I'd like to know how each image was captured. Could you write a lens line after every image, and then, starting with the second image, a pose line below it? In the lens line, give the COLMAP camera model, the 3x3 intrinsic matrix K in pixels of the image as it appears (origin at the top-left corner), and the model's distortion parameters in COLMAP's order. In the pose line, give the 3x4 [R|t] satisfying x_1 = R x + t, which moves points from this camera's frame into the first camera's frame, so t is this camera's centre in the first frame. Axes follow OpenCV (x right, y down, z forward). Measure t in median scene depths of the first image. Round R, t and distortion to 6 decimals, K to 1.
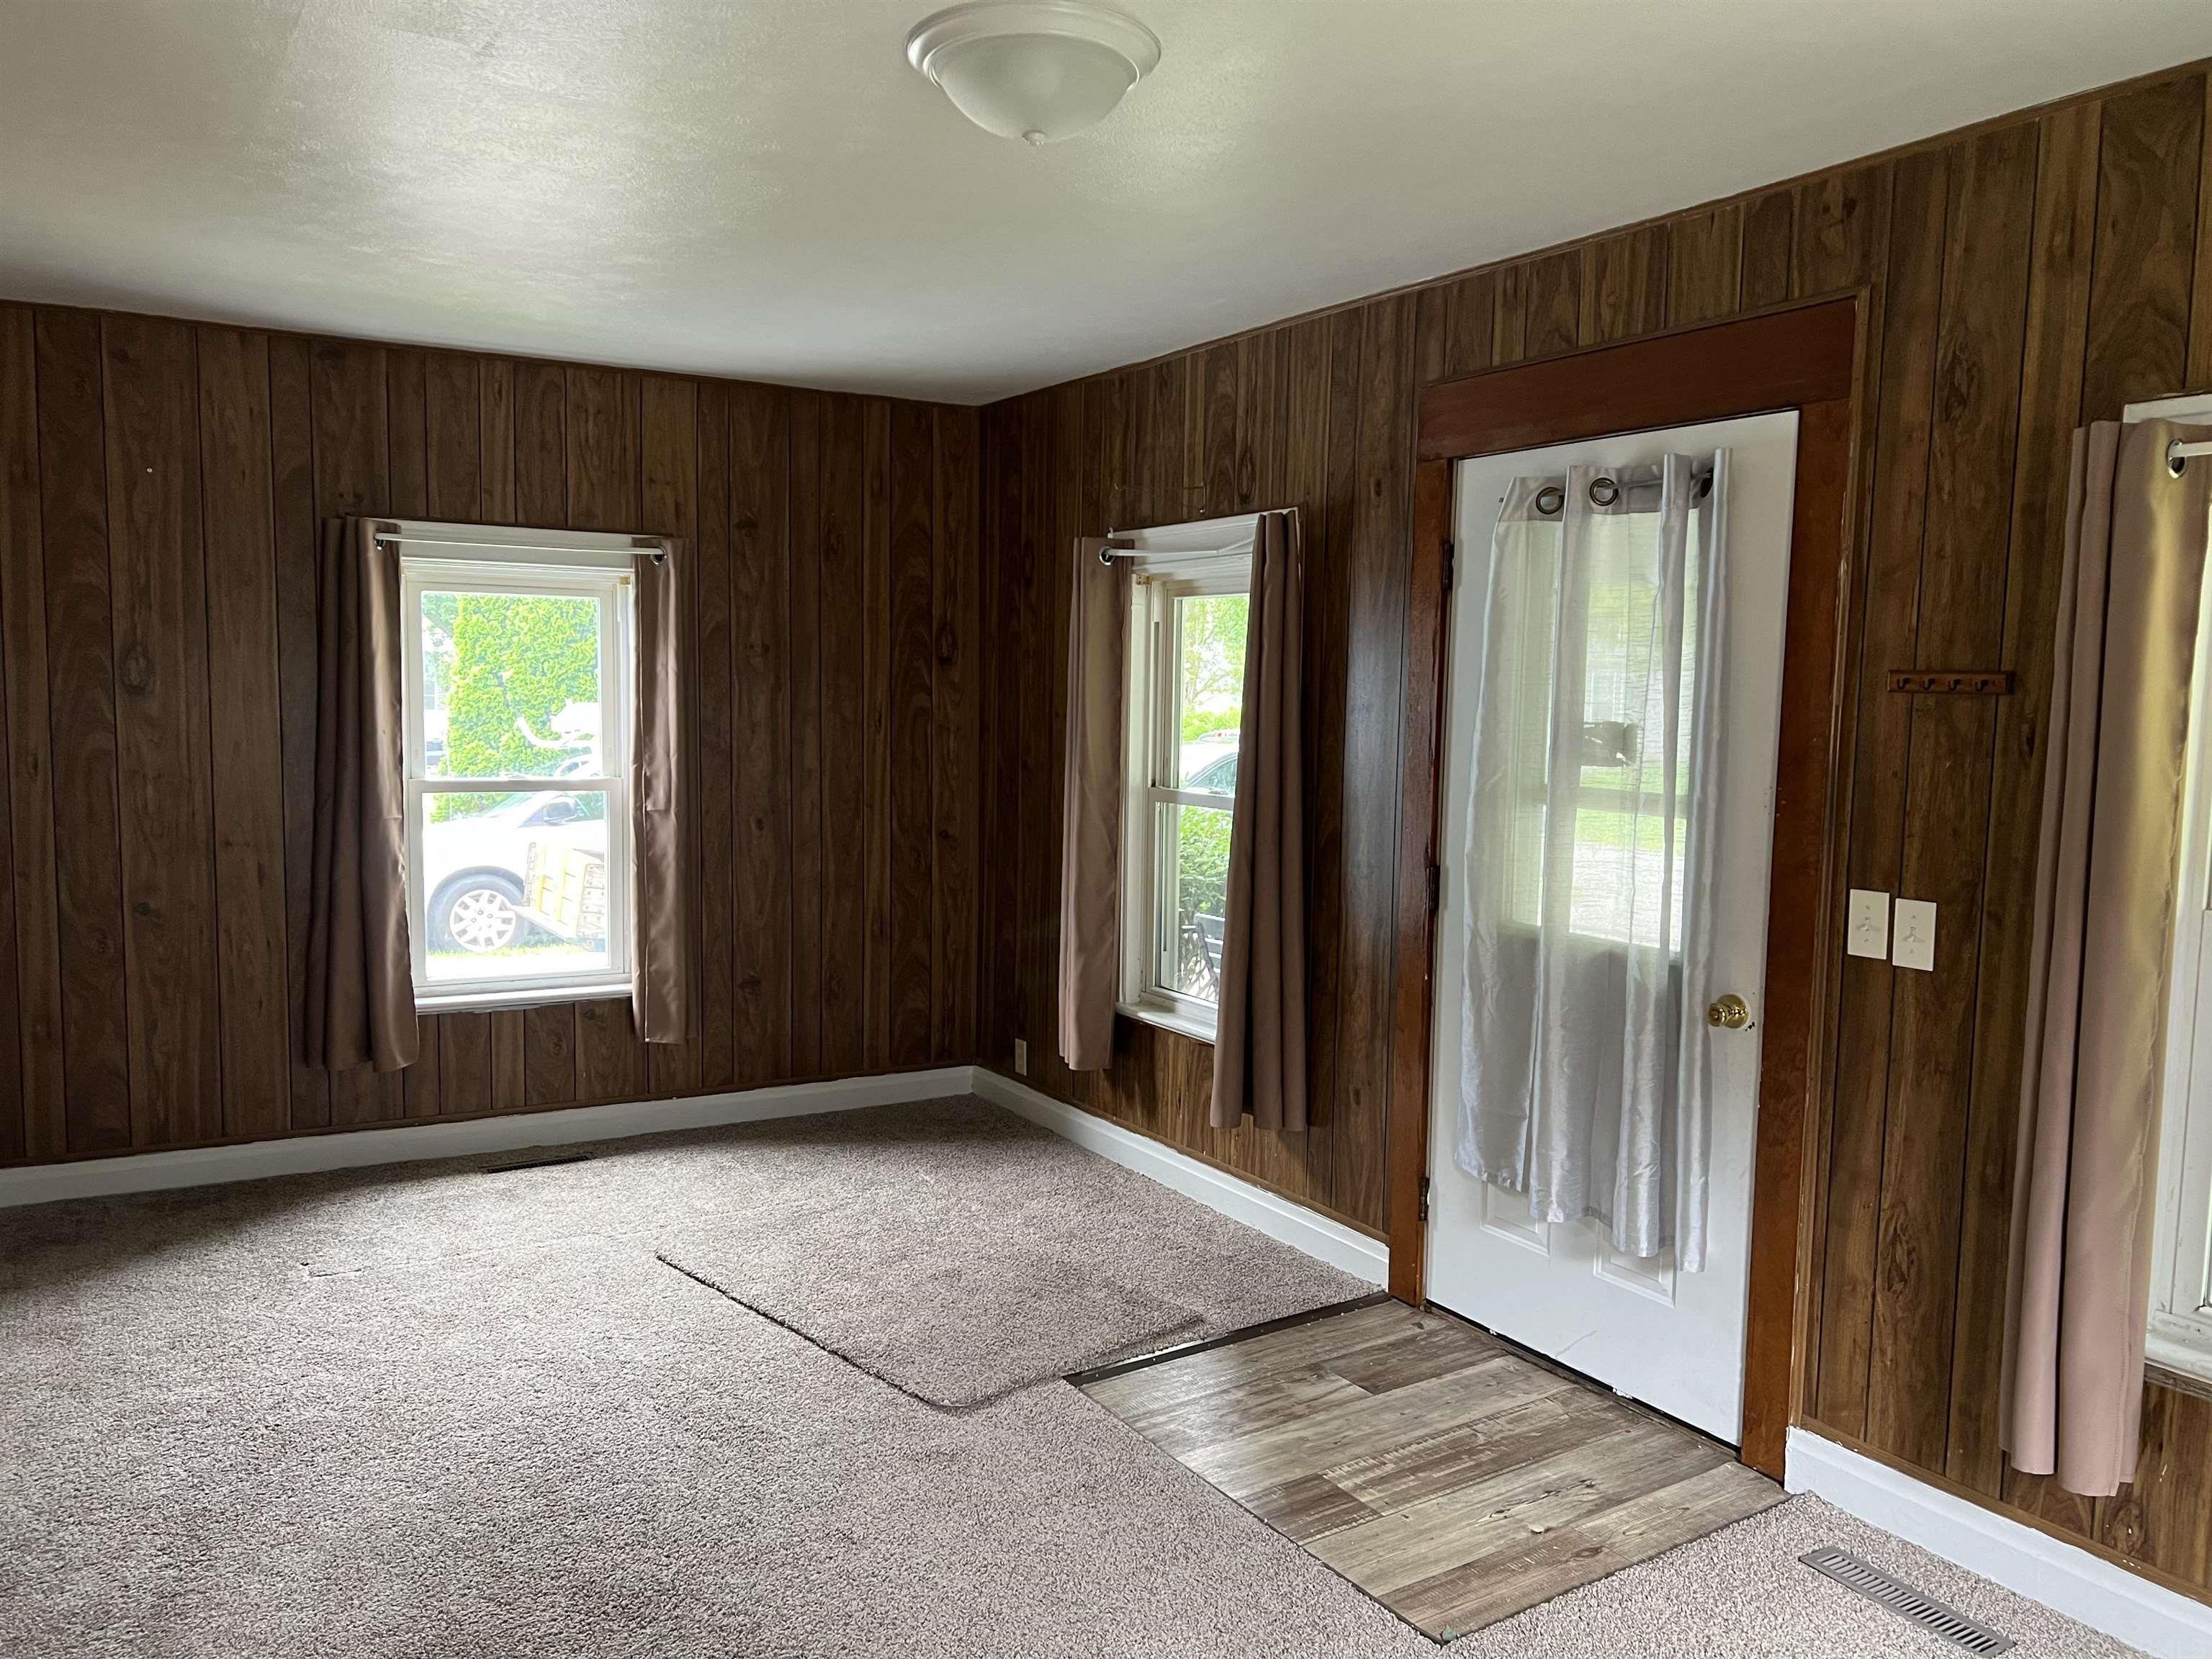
lens RADIAL K [[1637.1, 0, 1116.1], [0, 1637.1, 832.9], [0, 0, 1]] dist [0.007037, -0.008400]
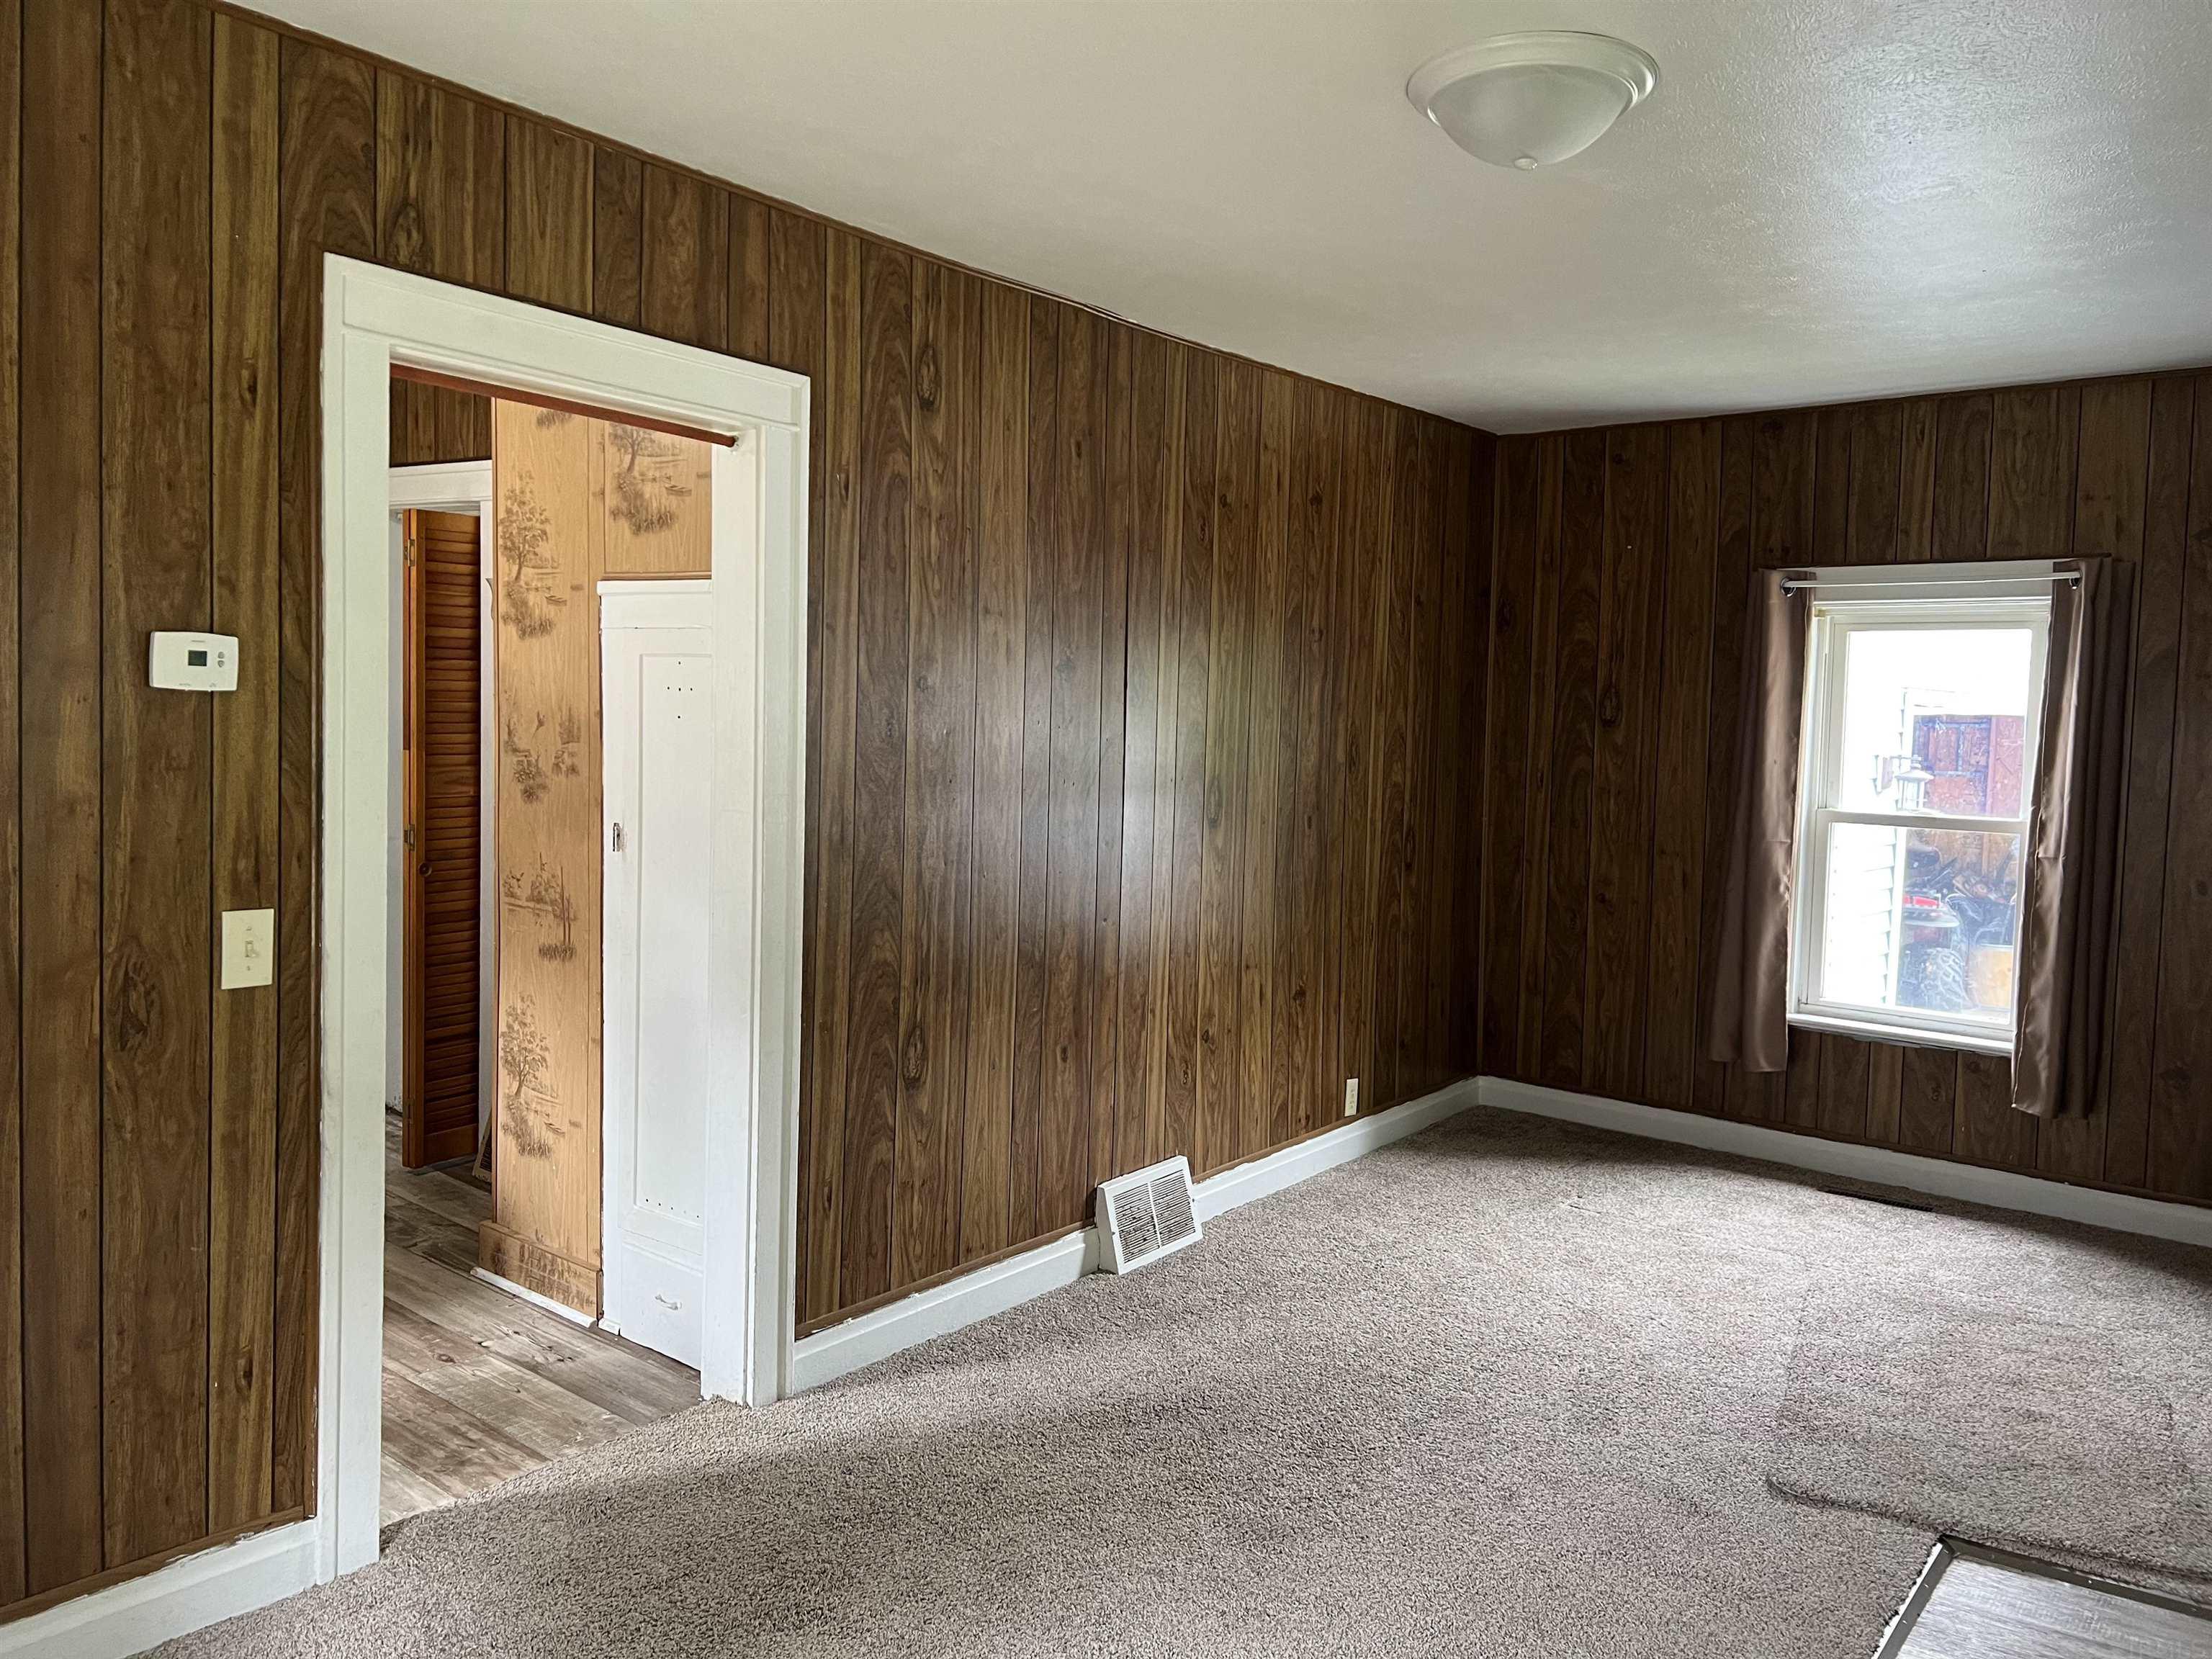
lens RADIAL K [[1637.1, 0, 1114.6], [0, 1637.1, 813.1], [0, 0, 1]] dist [0.007037, -0.008400]
pose [[0.336719, 0.050400, -0.940255, 0.510964], [-0.099529, 0.994877, 0.017685, -0.003616], [0.936330, 0.087628, 0.340011, 0.253947]]
